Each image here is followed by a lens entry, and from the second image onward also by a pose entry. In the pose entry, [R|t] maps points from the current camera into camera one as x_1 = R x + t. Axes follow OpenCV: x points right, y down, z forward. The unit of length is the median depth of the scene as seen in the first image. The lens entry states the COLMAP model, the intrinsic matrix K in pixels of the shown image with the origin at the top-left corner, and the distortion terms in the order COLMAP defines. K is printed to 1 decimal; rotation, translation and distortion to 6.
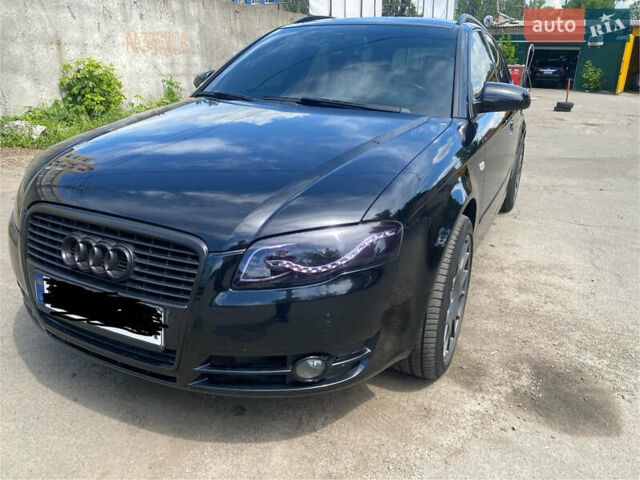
lens RADIAL K [[473.2, 0, 320.0], [0, 473.2, 240.0], [0, 0, 1]] dist [0.008929, 0.002485]
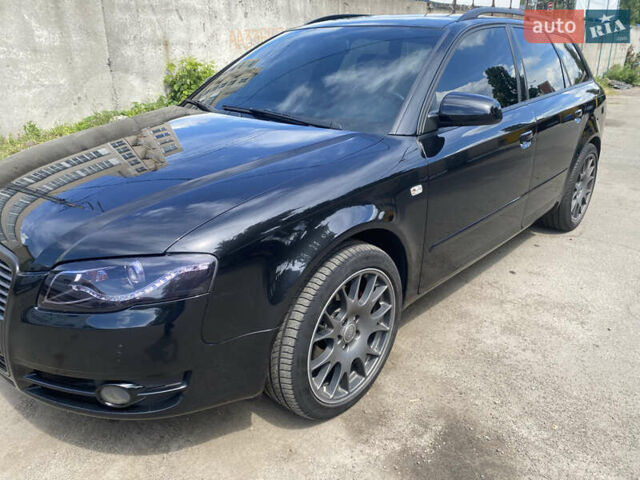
lens RADIAL K [[477.9, 0, 320.0], [0, 477.9, 240.0], [0, 0, 1]] dist [0.016254, -0.009583]
pose [[0.959829, 0.081082, -0.268615, 0.134783], [-0.076008, 0.996678, 0.029252, -0.024364], [0.270094, -0.007660, 0.962803, 0.029623]]
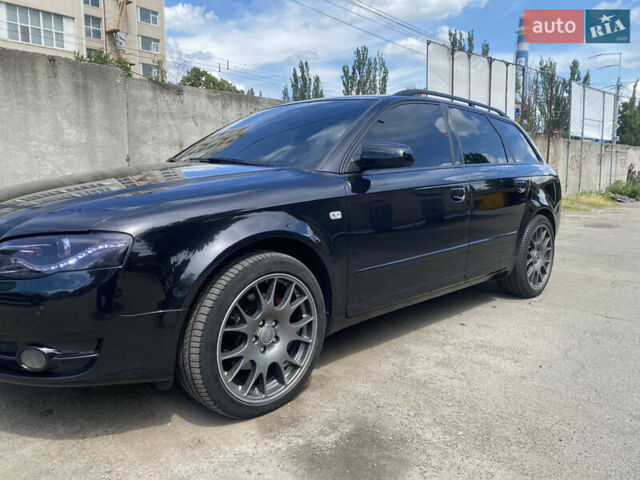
lens RADIAL K [[477.9, 0, 320.0], [0, 477.9, 240.0], [0, 0, 1]] dist [0.016254, -0.009583]
pose [[0.947426, 0.034841, -0.318071, 0.205929], [-0.101270, 0.975604, -0.194784, 0.031813], [0.303525, 0.216754, 0.927842, 0.017519]]
